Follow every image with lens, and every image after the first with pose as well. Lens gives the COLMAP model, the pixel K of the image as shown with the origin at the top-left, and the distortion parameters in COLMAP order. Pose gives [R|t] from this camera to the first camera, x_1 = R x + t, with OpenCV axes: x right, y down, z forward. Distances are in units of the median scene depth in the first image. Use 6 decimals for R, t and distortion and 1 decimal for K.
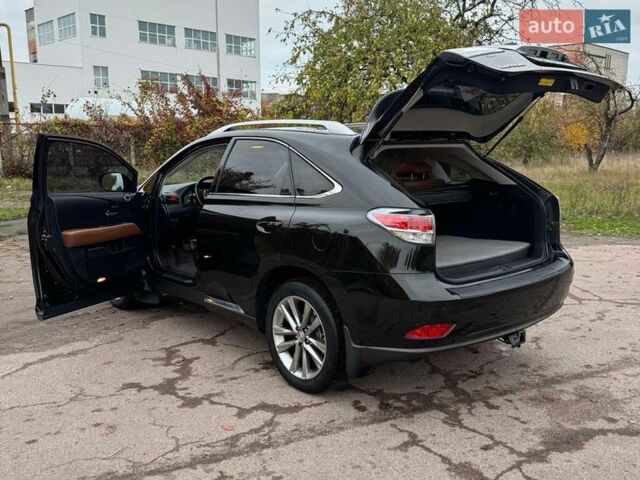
lens RADIAL K [[580.8, 0, 320.0], [0, 580.8, 240.0], [0, 0, 1]] dist [0.175250, -0.329147]
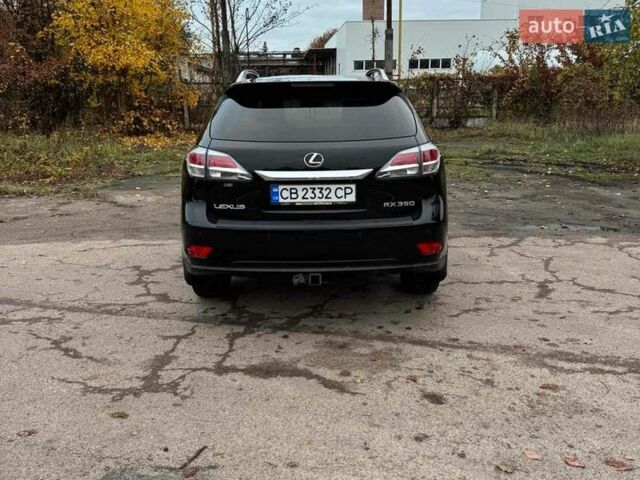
lens RADIAL K [[580.8, 0, 320.0], [0, 580.8, 240.0], [0, 0, 1]] dist [0.175250, -0.329147]
pose [[0.757852, 0.144264, -0.636277, 0.951450], [-0.094765, 0.989245, 0.111422, -0.019064], [0.645508, -0.024144, 0.763372, 0.216858]]
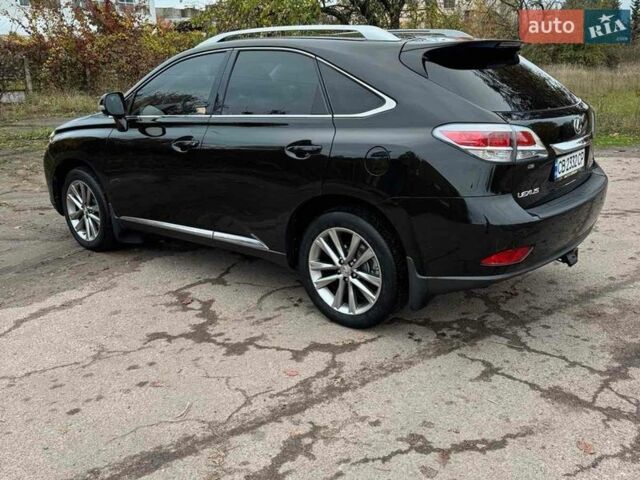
lens RADIAL K [[580.8, 0, 320.0], [0, 580.8, 240.0], [0, 0, 1]] dist [0.175250, -0.329147]
pose [[0.986905, -0.061092, 0.149287, -0.208759], [0.041619, 0.990608, 0.130247, -0.004371], [-0.155842, -0.122329, 0.980178, 0.108991]]
